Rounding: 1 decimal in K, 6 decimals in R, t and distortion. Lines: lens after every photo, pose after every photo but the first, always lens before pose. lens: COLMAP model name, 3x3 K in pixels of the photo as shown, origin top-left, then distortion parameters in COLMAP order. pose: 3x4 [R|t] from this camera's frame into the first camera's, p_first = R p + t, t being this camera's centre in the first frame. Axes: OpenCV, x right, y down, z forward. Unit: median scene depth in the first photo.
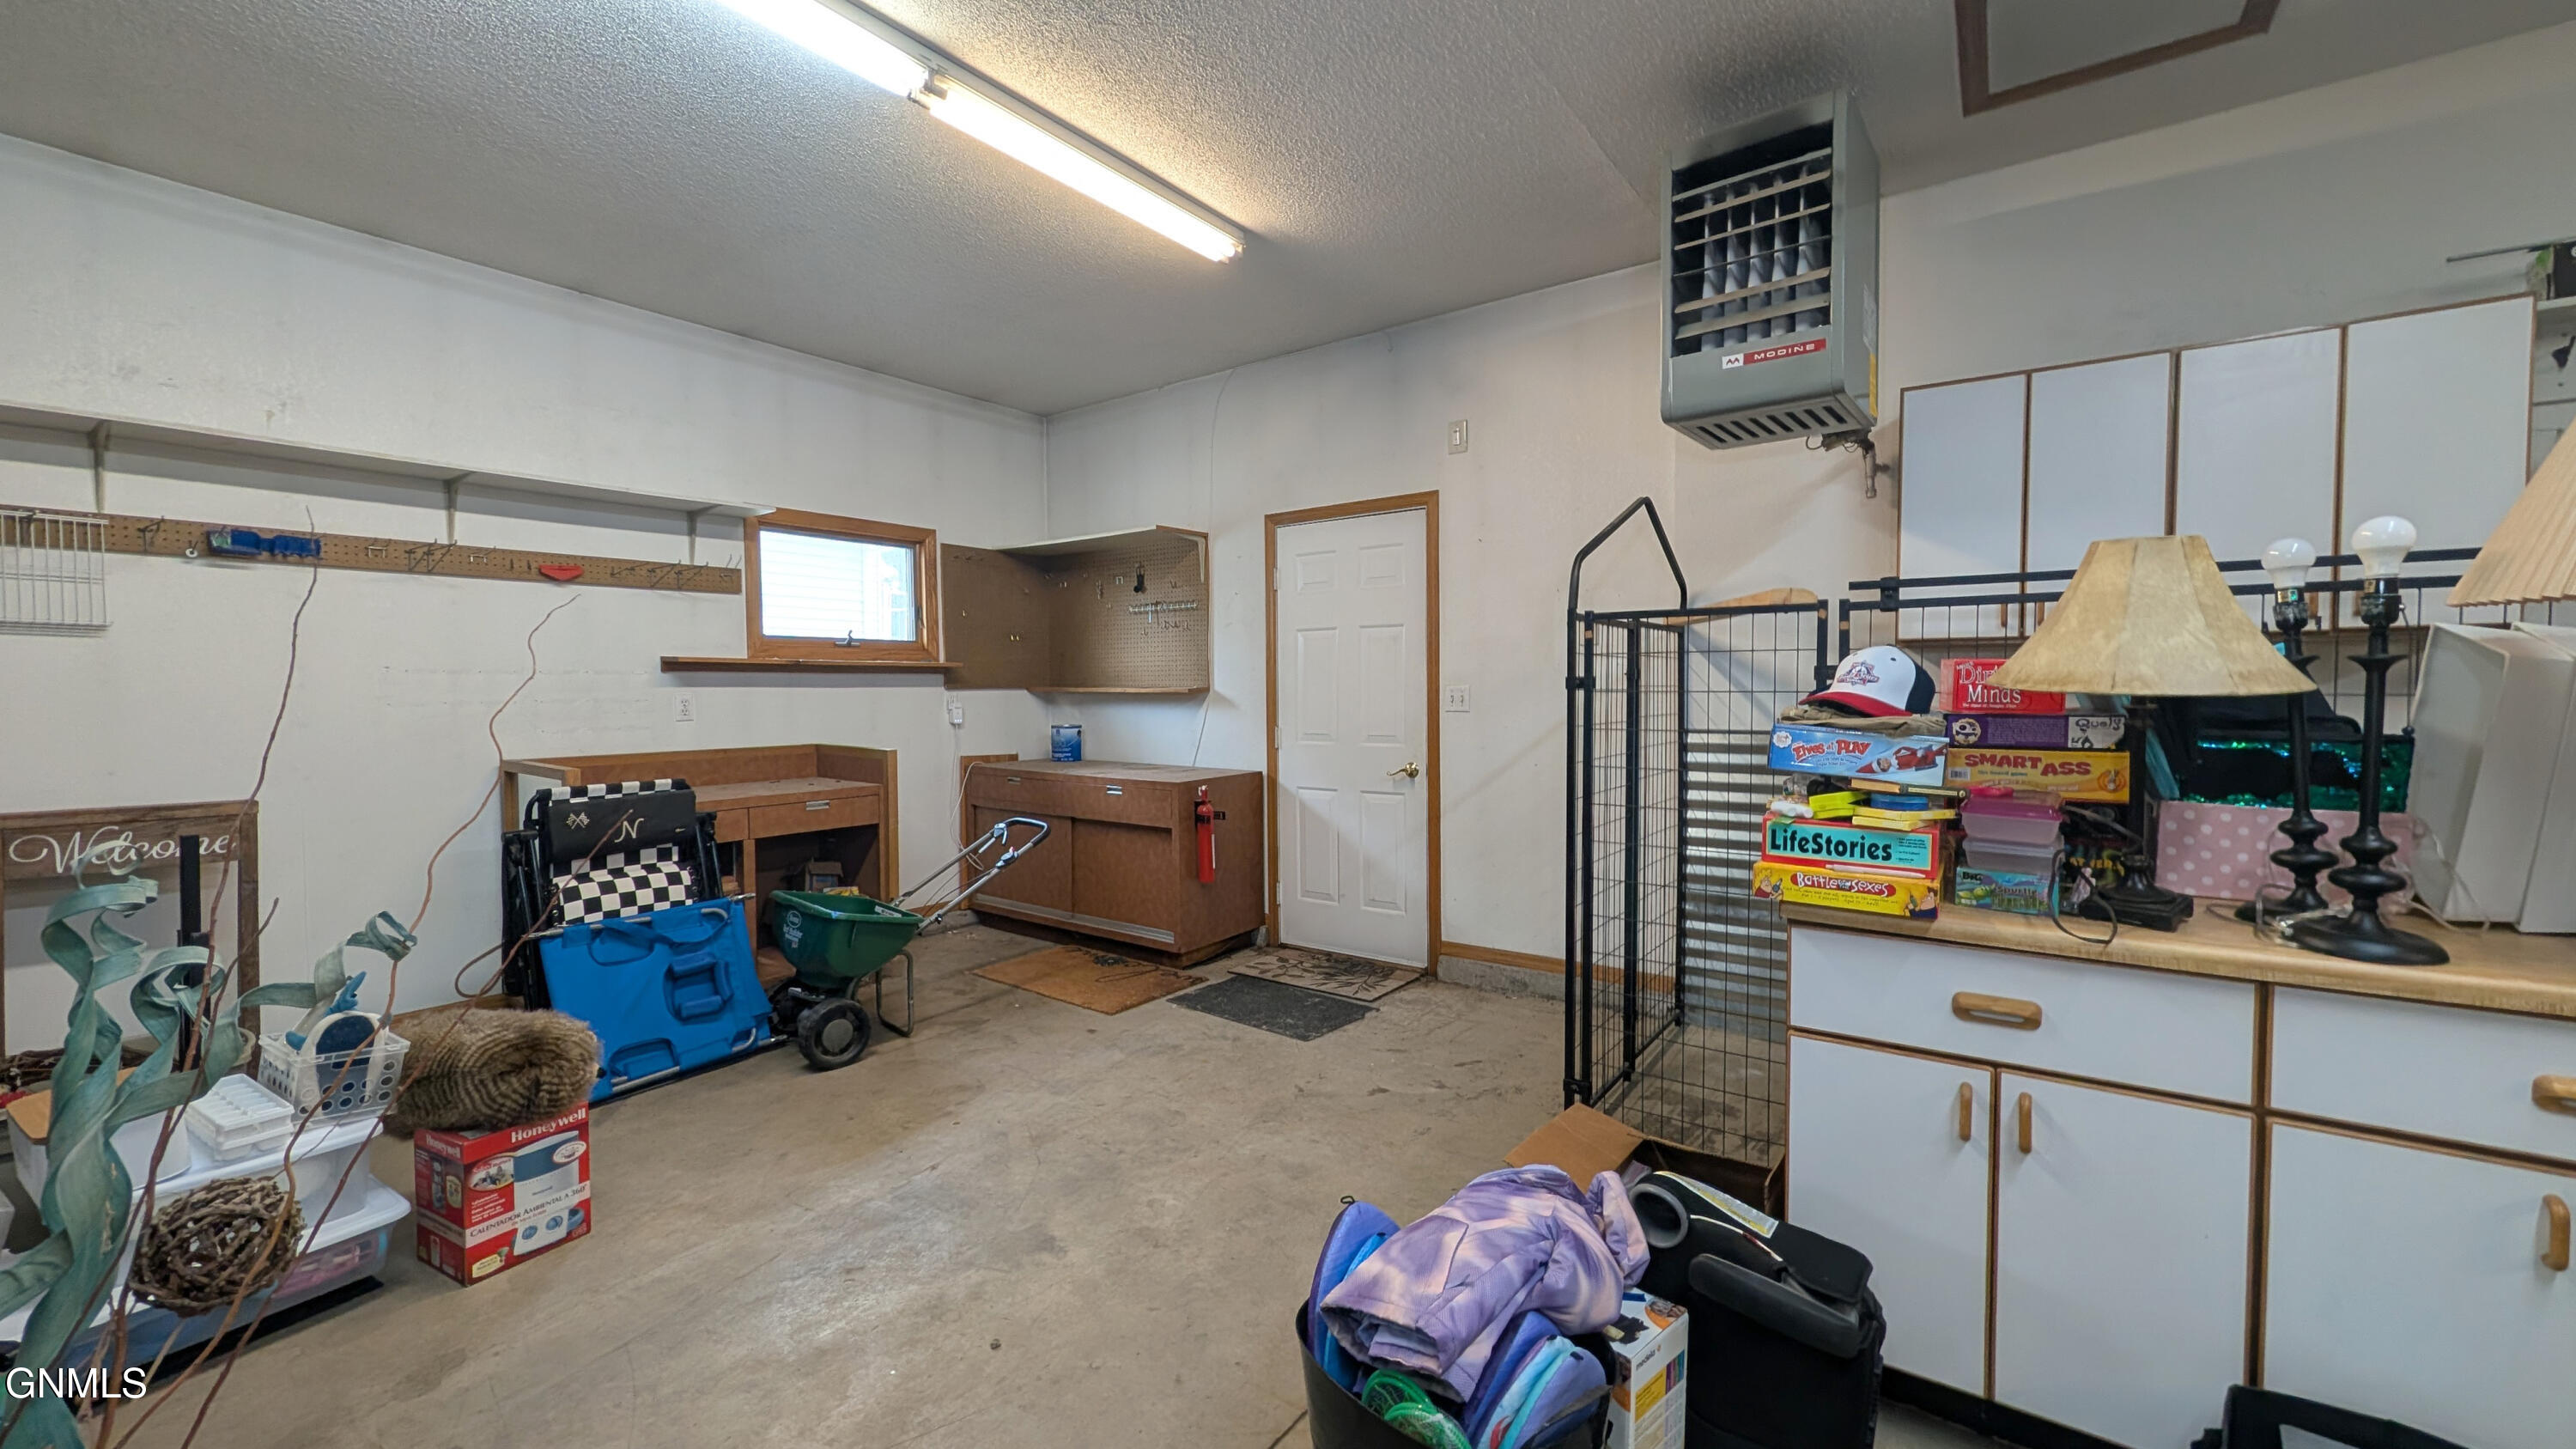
lens RADIAL K [[994.8, 0, 1287.7], [0, 994.8, 720.5], [0, 0, 1]] dist [0.000857, 0.000237]
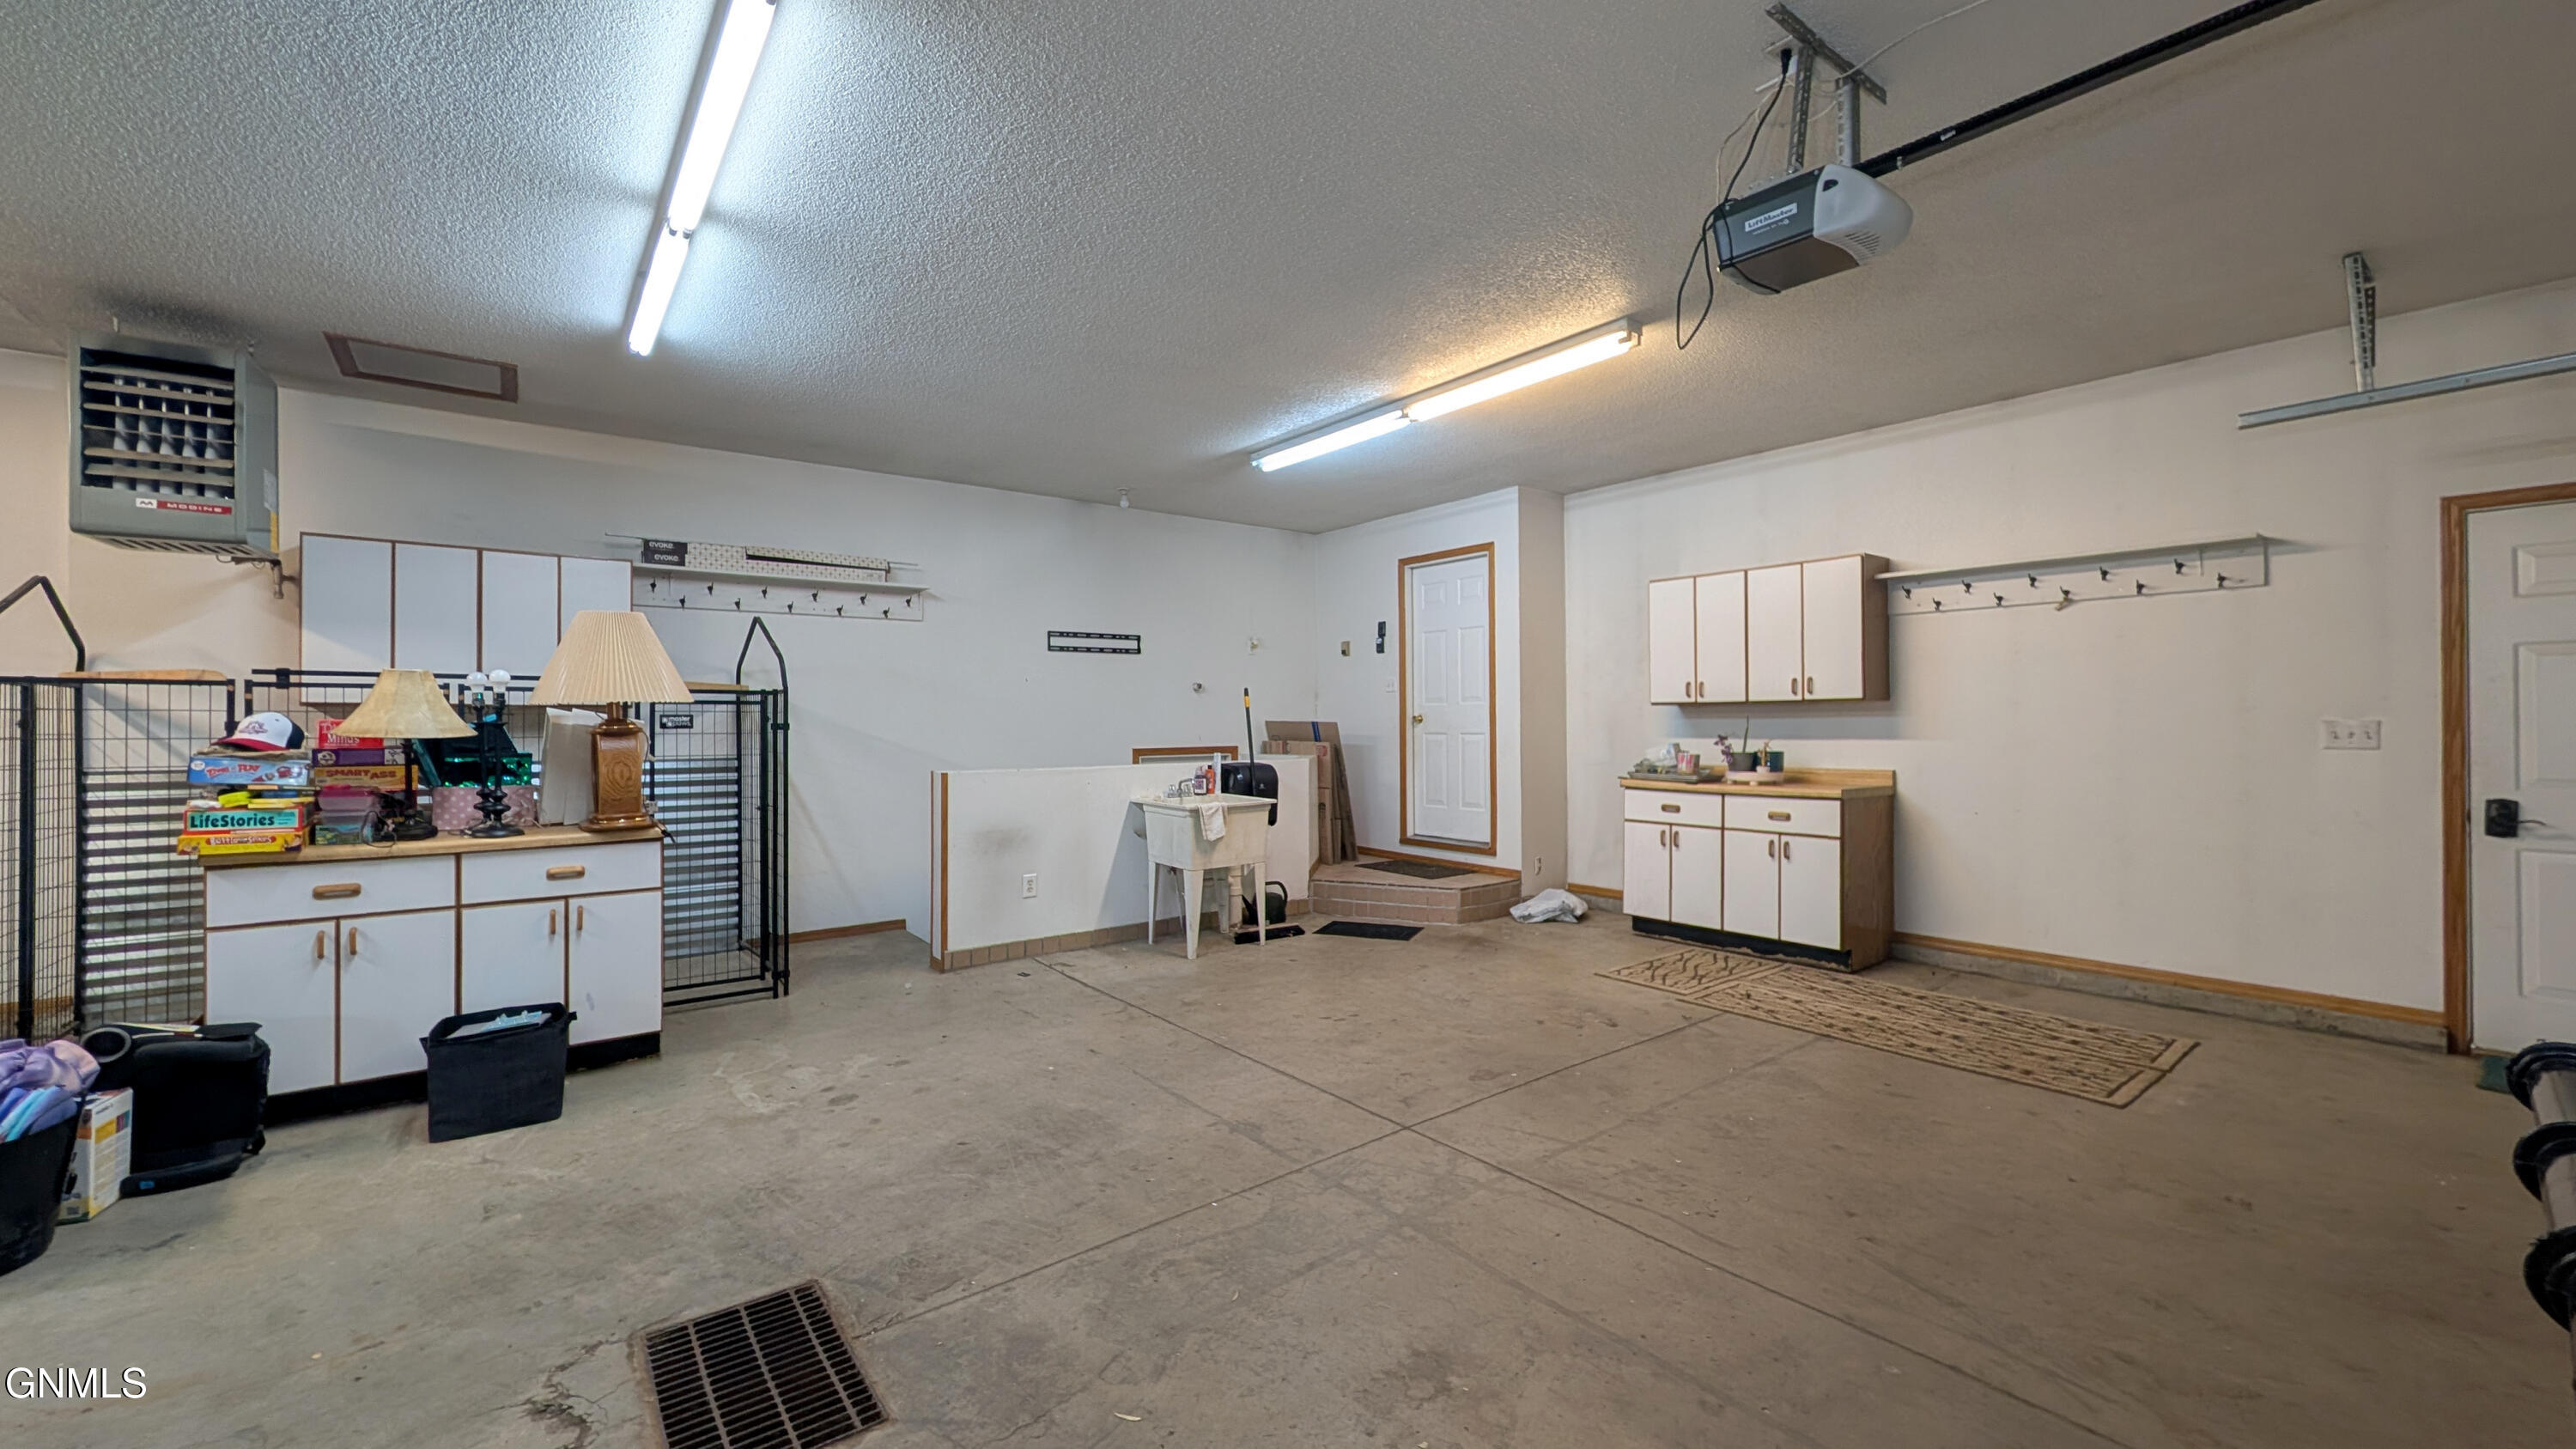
lens RADIAL K [[994.8, 0, 1287.7], [0, 994.8, 720.5], [0, 0, 1]] dist [0.000857, 0.000237]
pose [[0.273386, 0.007502, 0.961875, -0.527826], [0.035240, 0.999220, -0.017810, 0.030752], [-0.961259, 0.038765, 0.272908, -1.051268]]
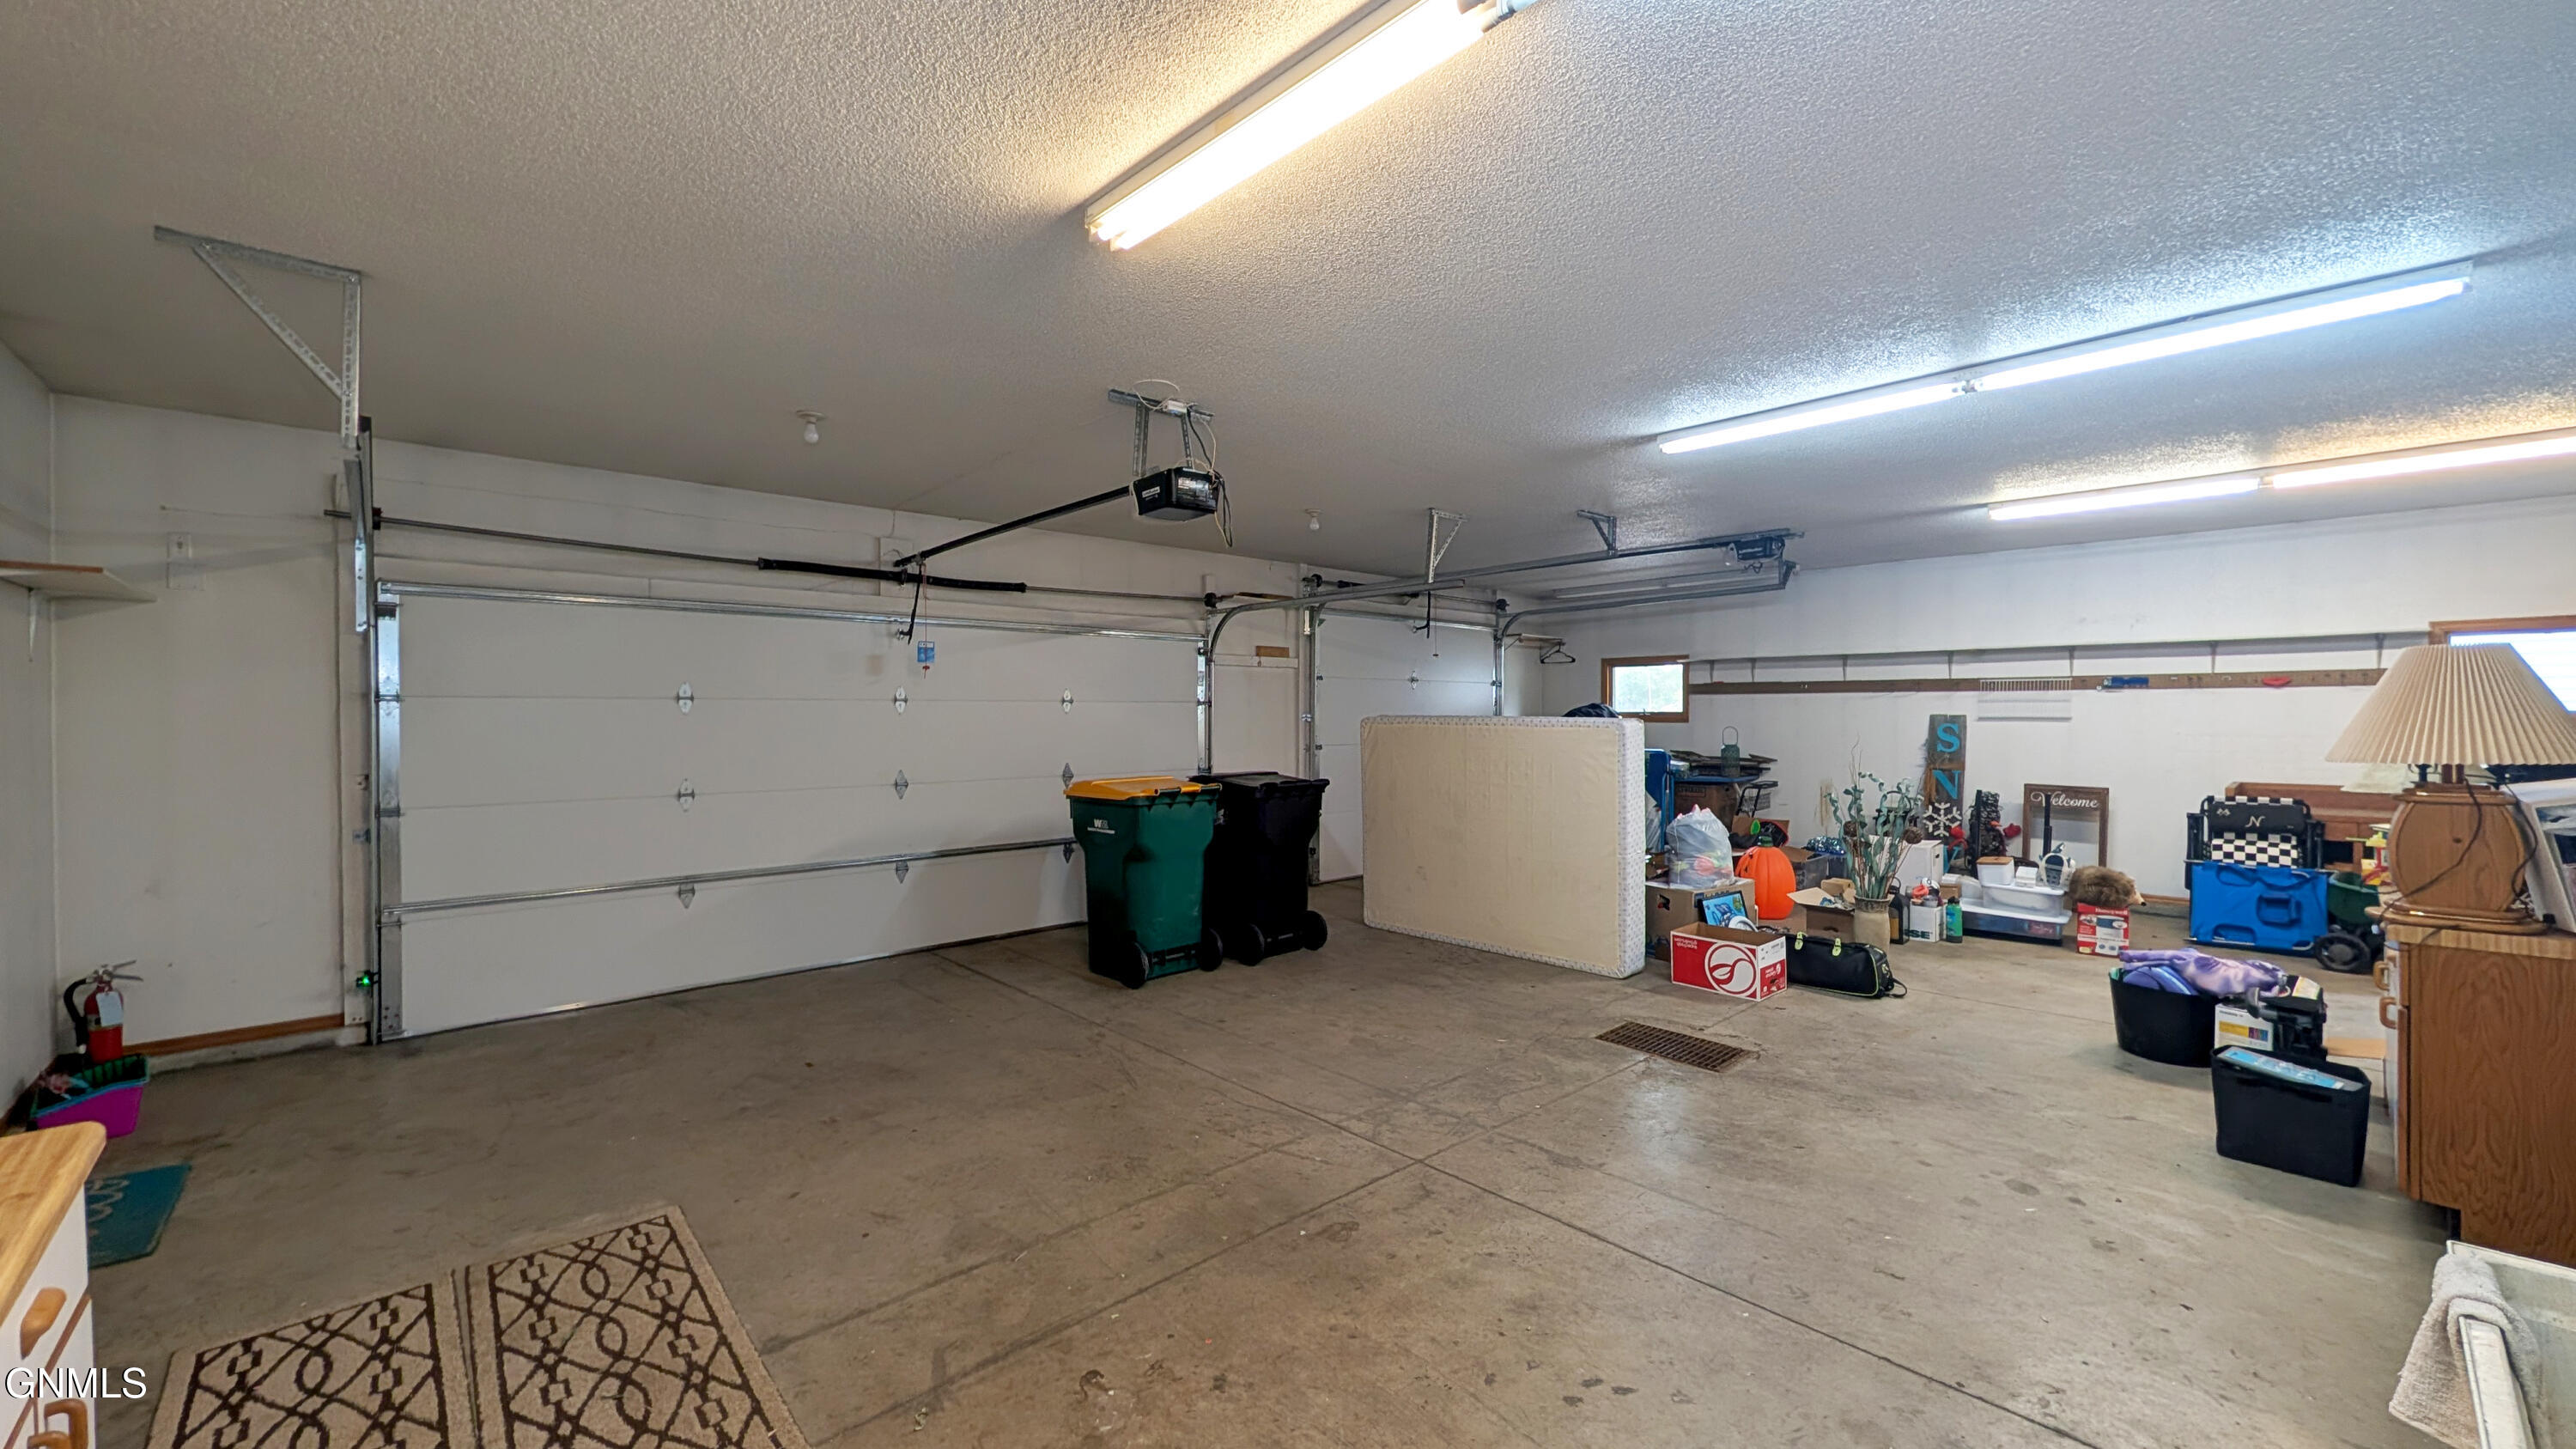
lens RADIAL K [[983.6, 0, 1284.5], [0, 983.6, 719.4], [0, 0, 1]] dist [0.000411, 0.000217]
pose [[-0.195892, 0.015394, -0.980505, 2.411548], [-0.028426, 0.999367, 0.021370, -0.115381], [0.980213, 0.032058, -0.195331, -0.732394]]
